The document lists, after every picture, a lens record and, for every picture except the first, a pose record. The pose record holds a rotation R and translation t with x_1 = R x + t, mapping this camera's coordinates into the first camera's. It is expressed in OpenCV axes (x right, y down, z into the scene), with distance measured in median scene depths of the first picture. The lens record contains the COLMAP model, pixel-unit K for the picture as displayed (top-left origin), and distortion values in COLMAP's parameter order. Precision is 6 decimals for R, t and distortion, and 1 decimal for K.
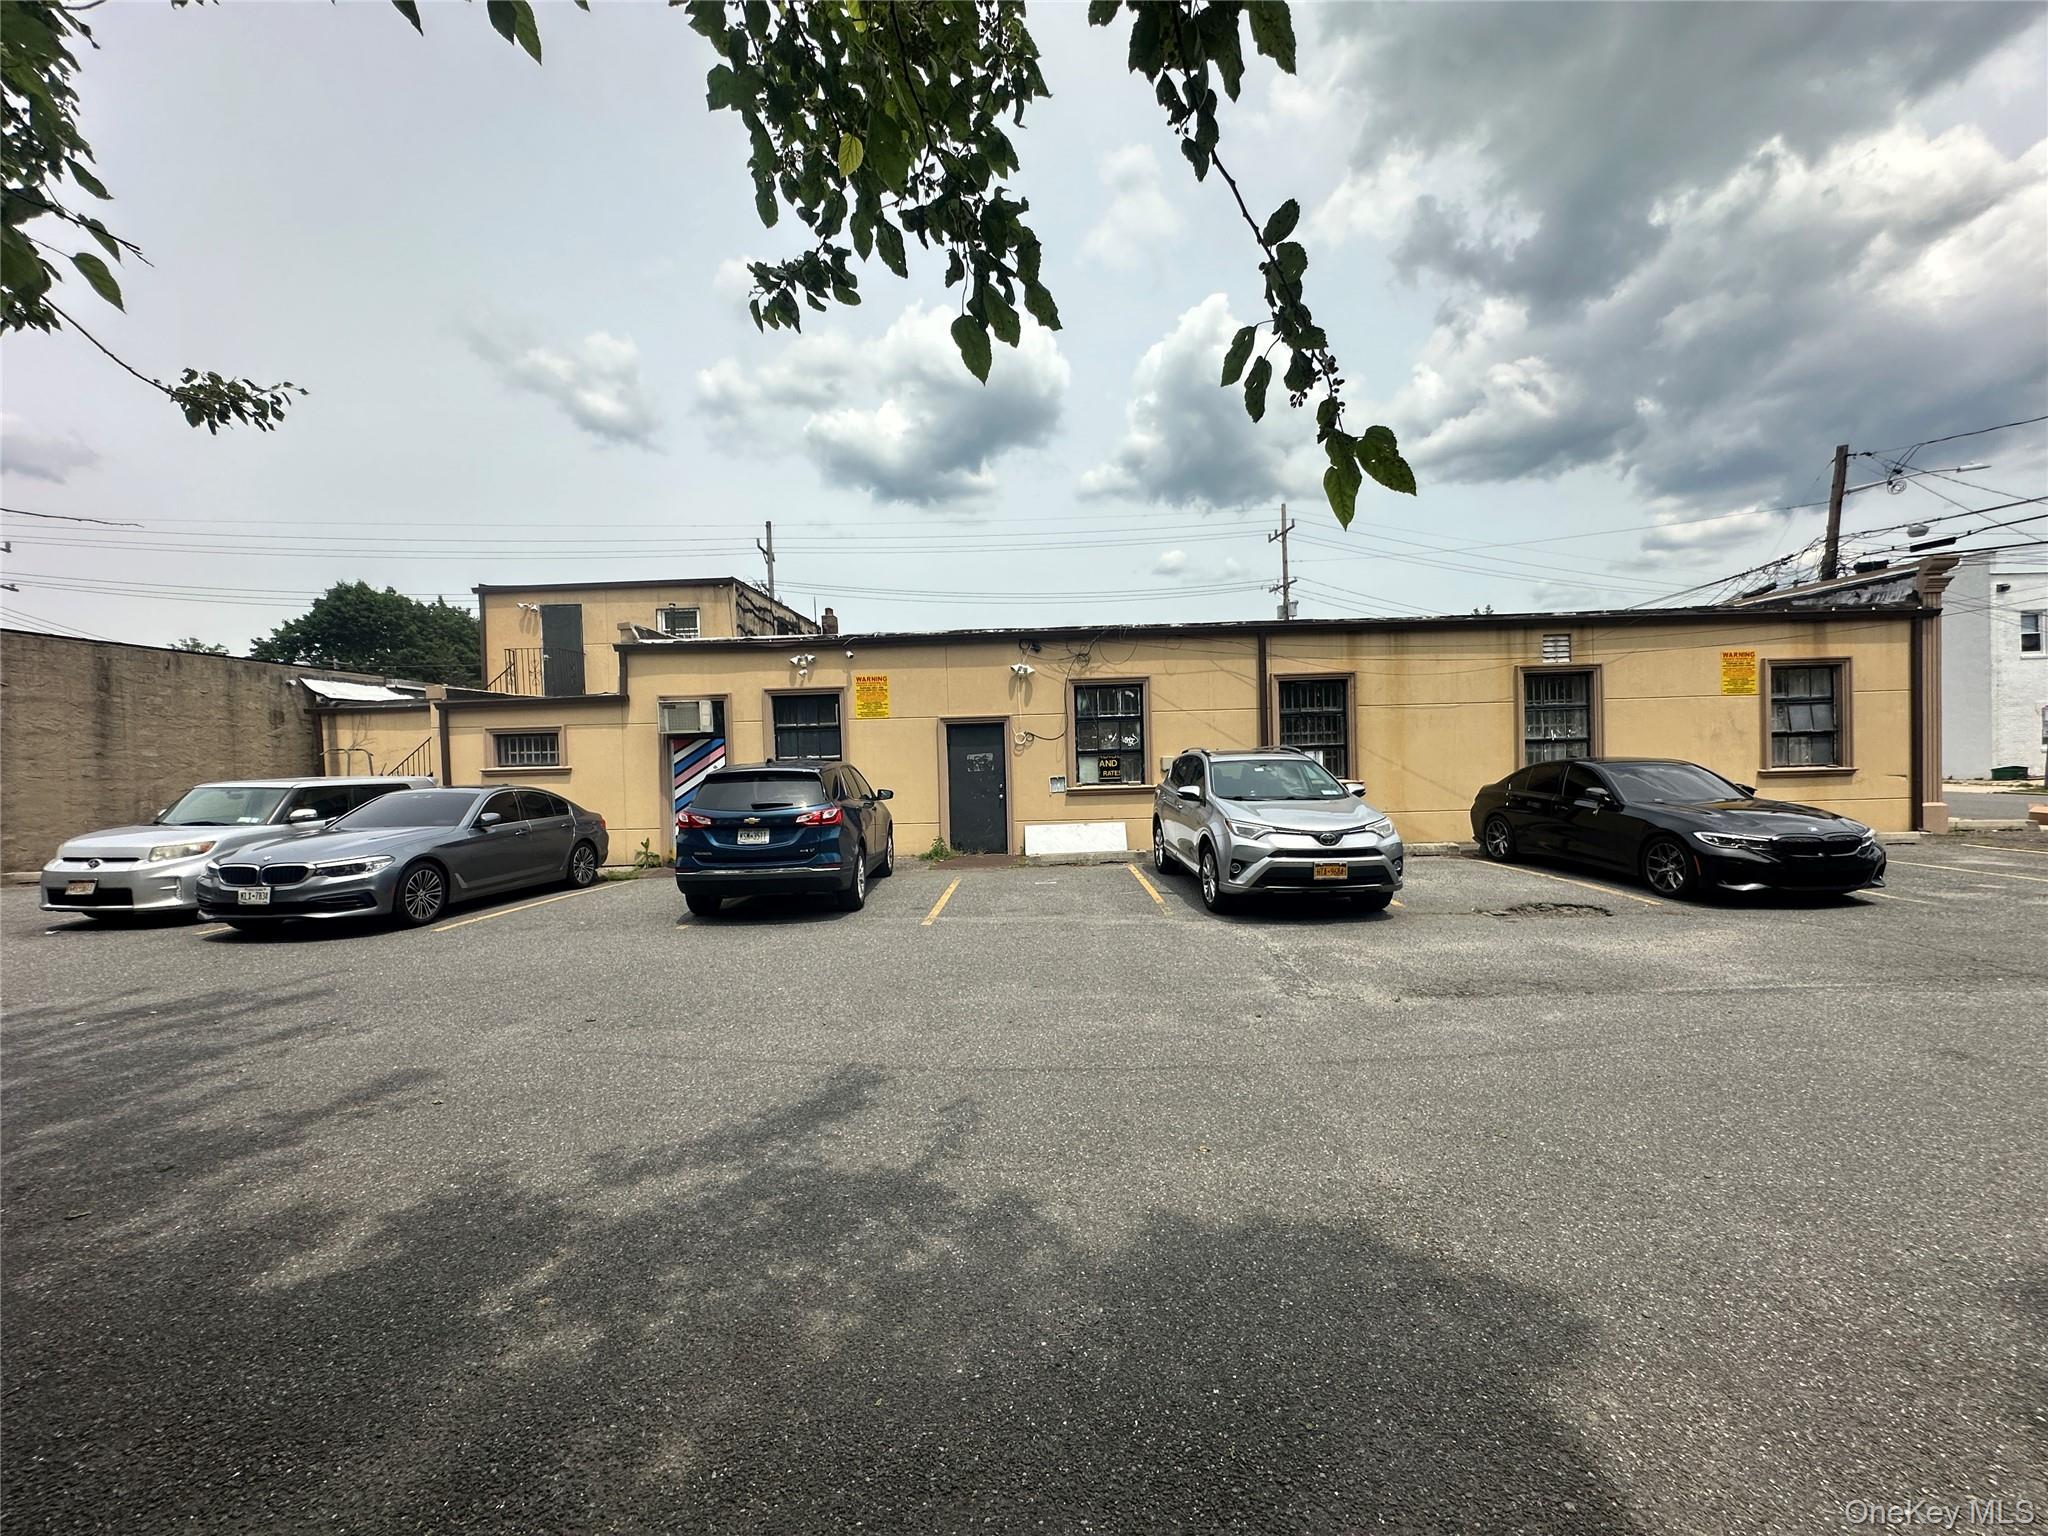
lens RADIAL K [[807.3, 0, 1024.0], [0, 807.3, 768.0], [0, 0, 1]] dist [-0.001118, -0.000427]
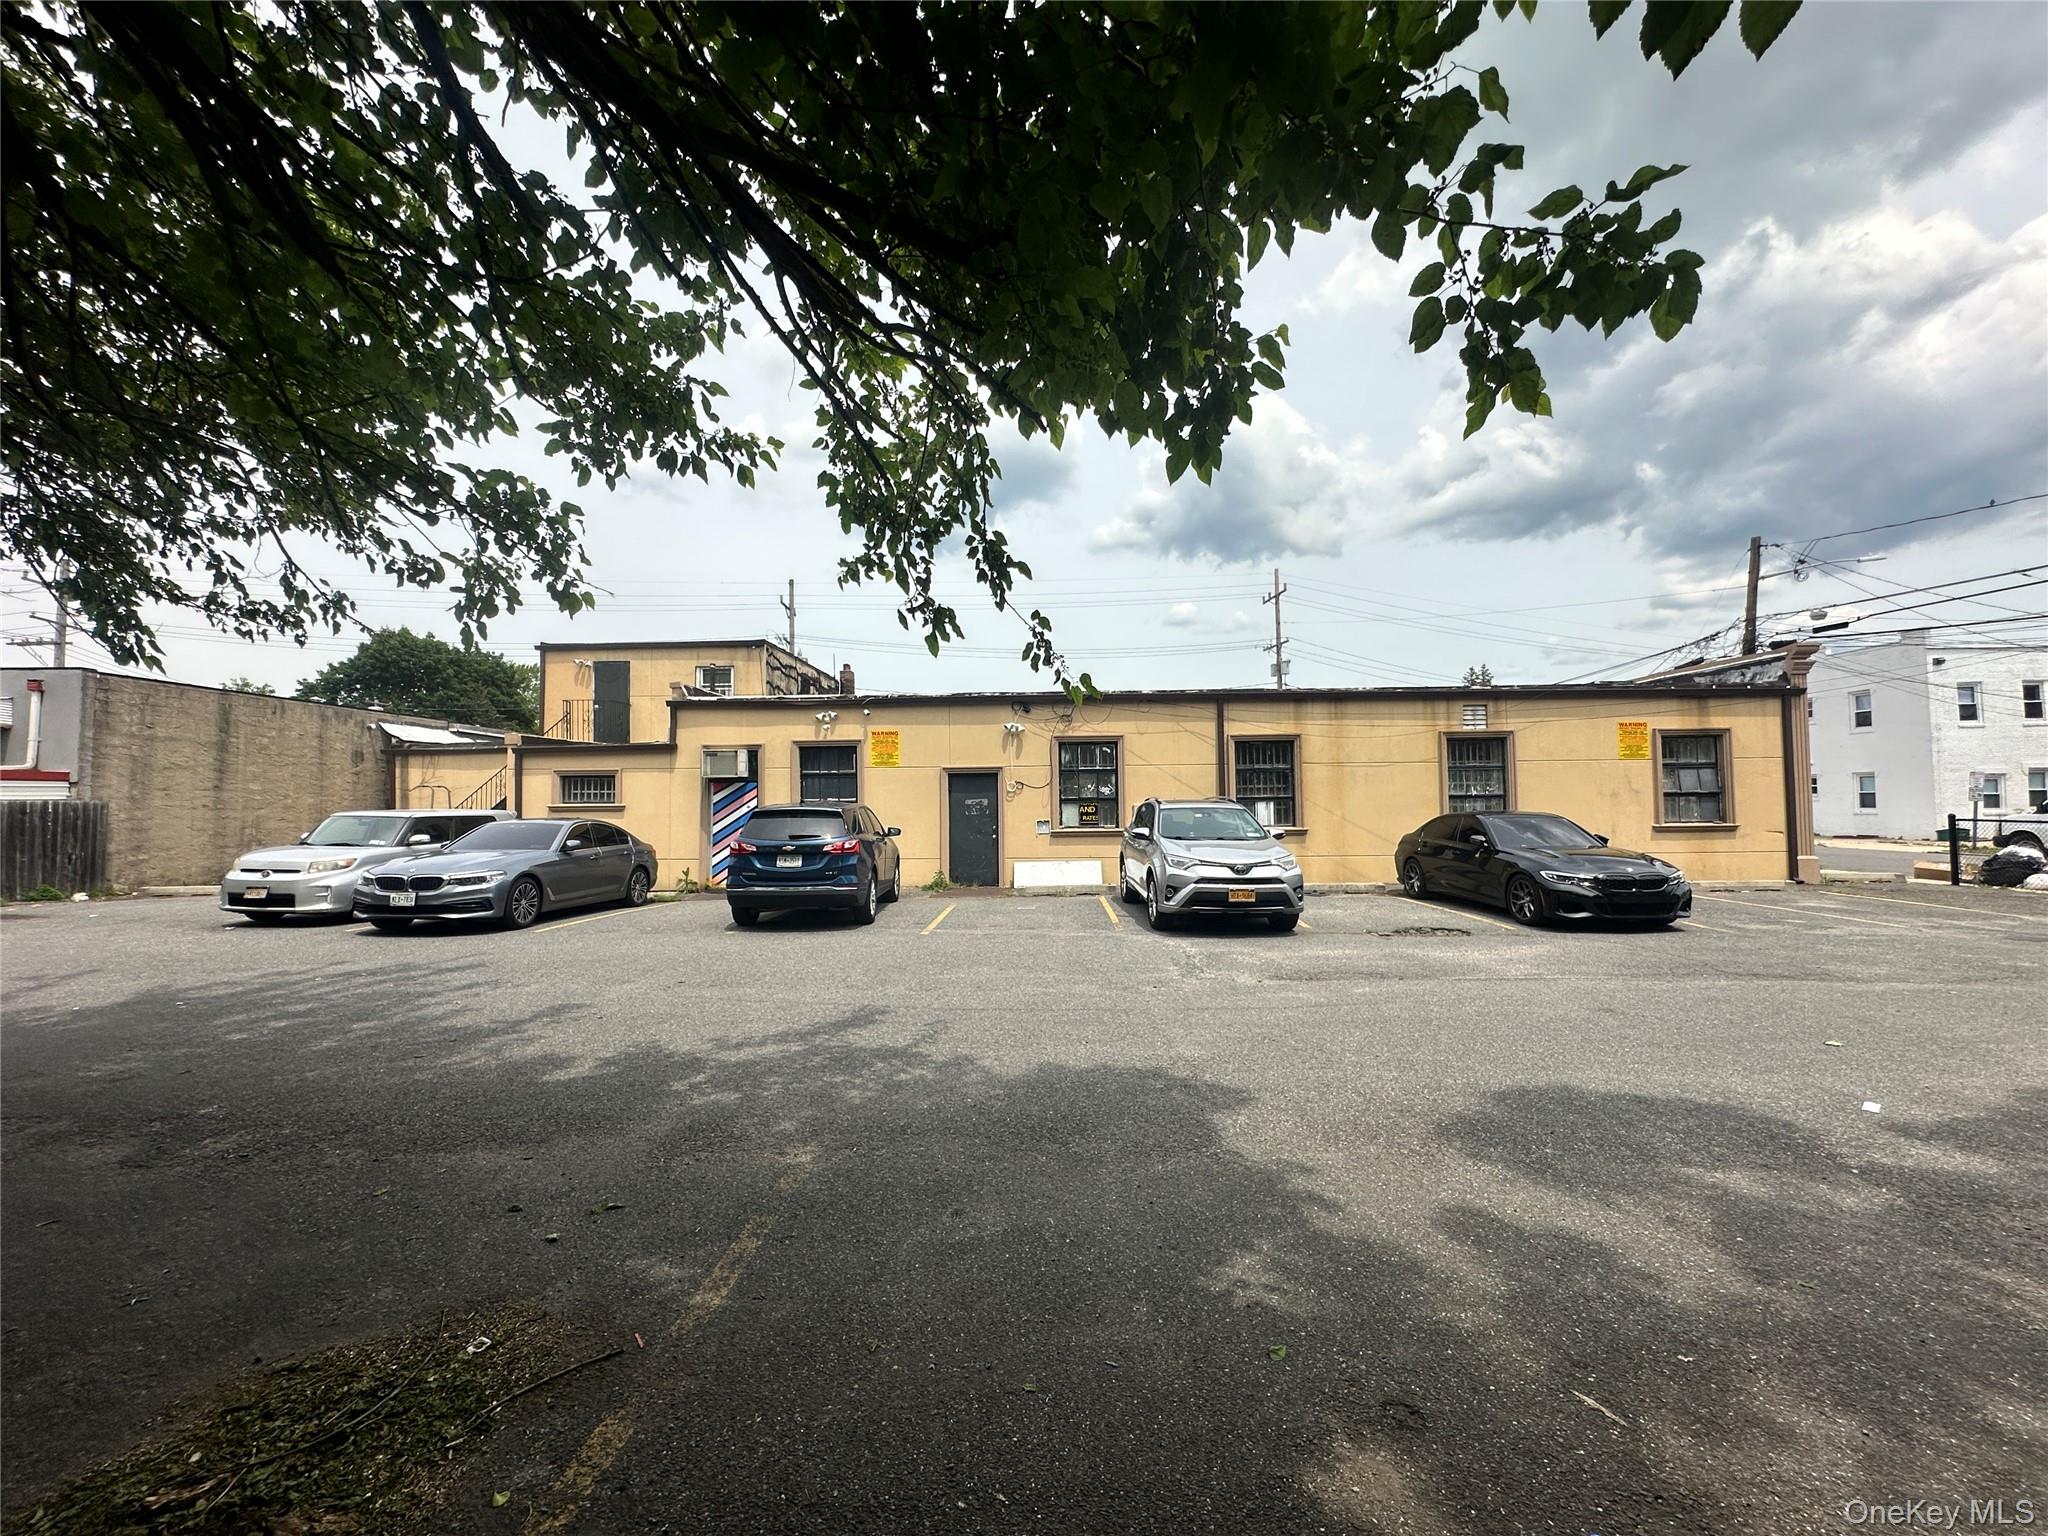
lens RADIAL K [[807.3, 0, 1024.0], [0, 807.3, 768.0], [0, 0, 1]] dist [-0.001118, -0.000427]
pose [[0.999794, 0.016413, -0.011977, 0.027431], [-0.017090, 0.998125, -0.058779, 0.004627], [0.010990, 0.058971, 0.998199, -0.162465]]
